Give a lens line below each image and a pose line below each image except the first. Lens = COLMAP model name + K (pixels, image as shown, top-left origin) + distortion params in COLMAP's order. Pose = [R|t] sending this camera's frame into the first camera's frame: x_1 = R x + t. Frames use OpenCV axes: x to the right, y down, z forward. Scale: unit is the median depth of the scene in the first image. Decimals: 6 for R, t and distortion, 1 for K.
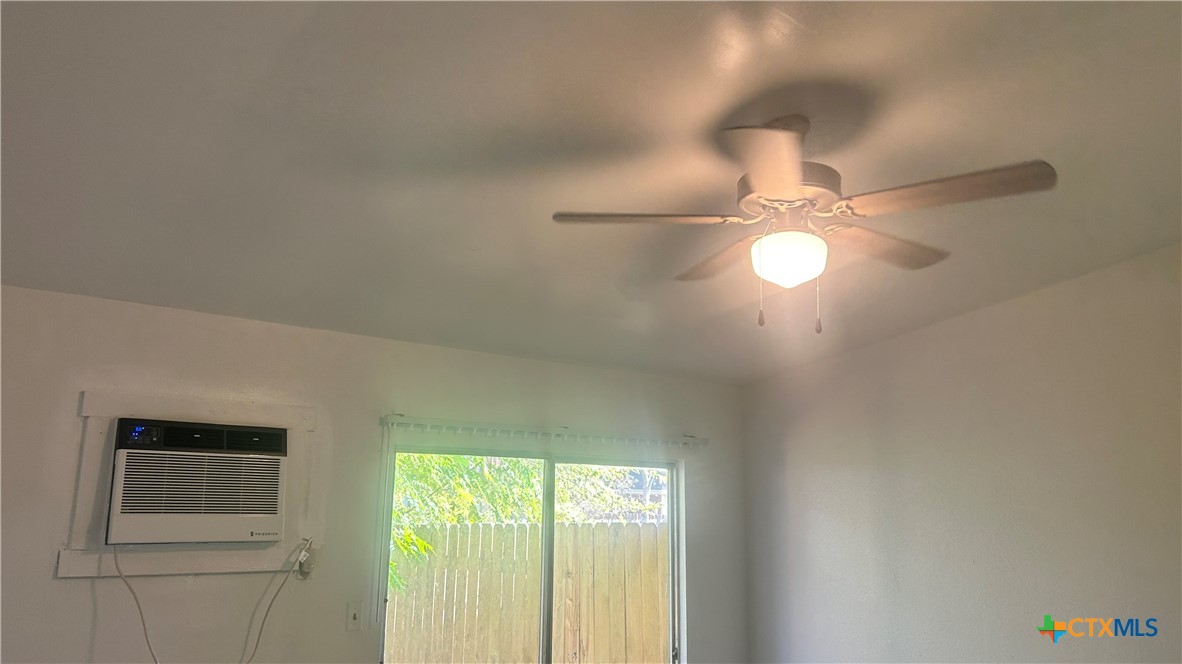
lens RADIAL K [[907.3, 0, 591.0], [0, 907.3, 332.0], [0, 0, 1]] dist [0.118012, -0.262893]
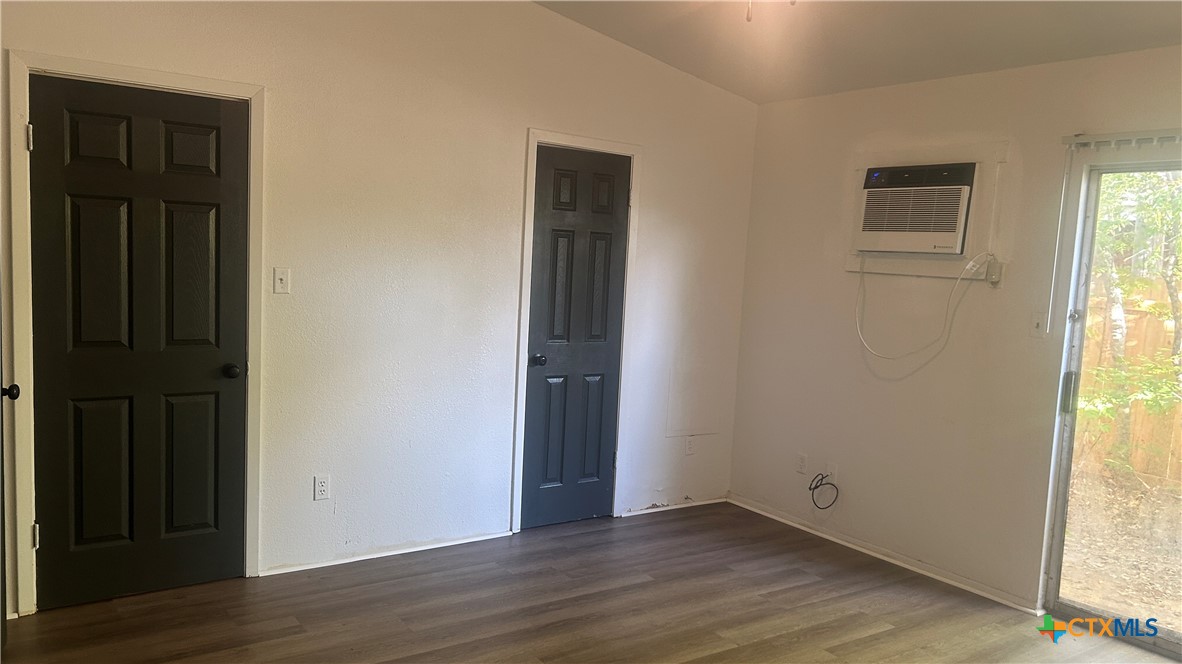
lens RADIAL K [[907.3, 0, 591.0], [0, 907.3, 332.0], [0, 0, 1]] dist [0.118012, -0.262893]
pose [[-0.109690, 0.074875, -0.991142, 0.650476], [0.143308, 0.987931, 0.058772, 0.128479], [0.983581, -0.135592, -0.119097, 0.440735]]
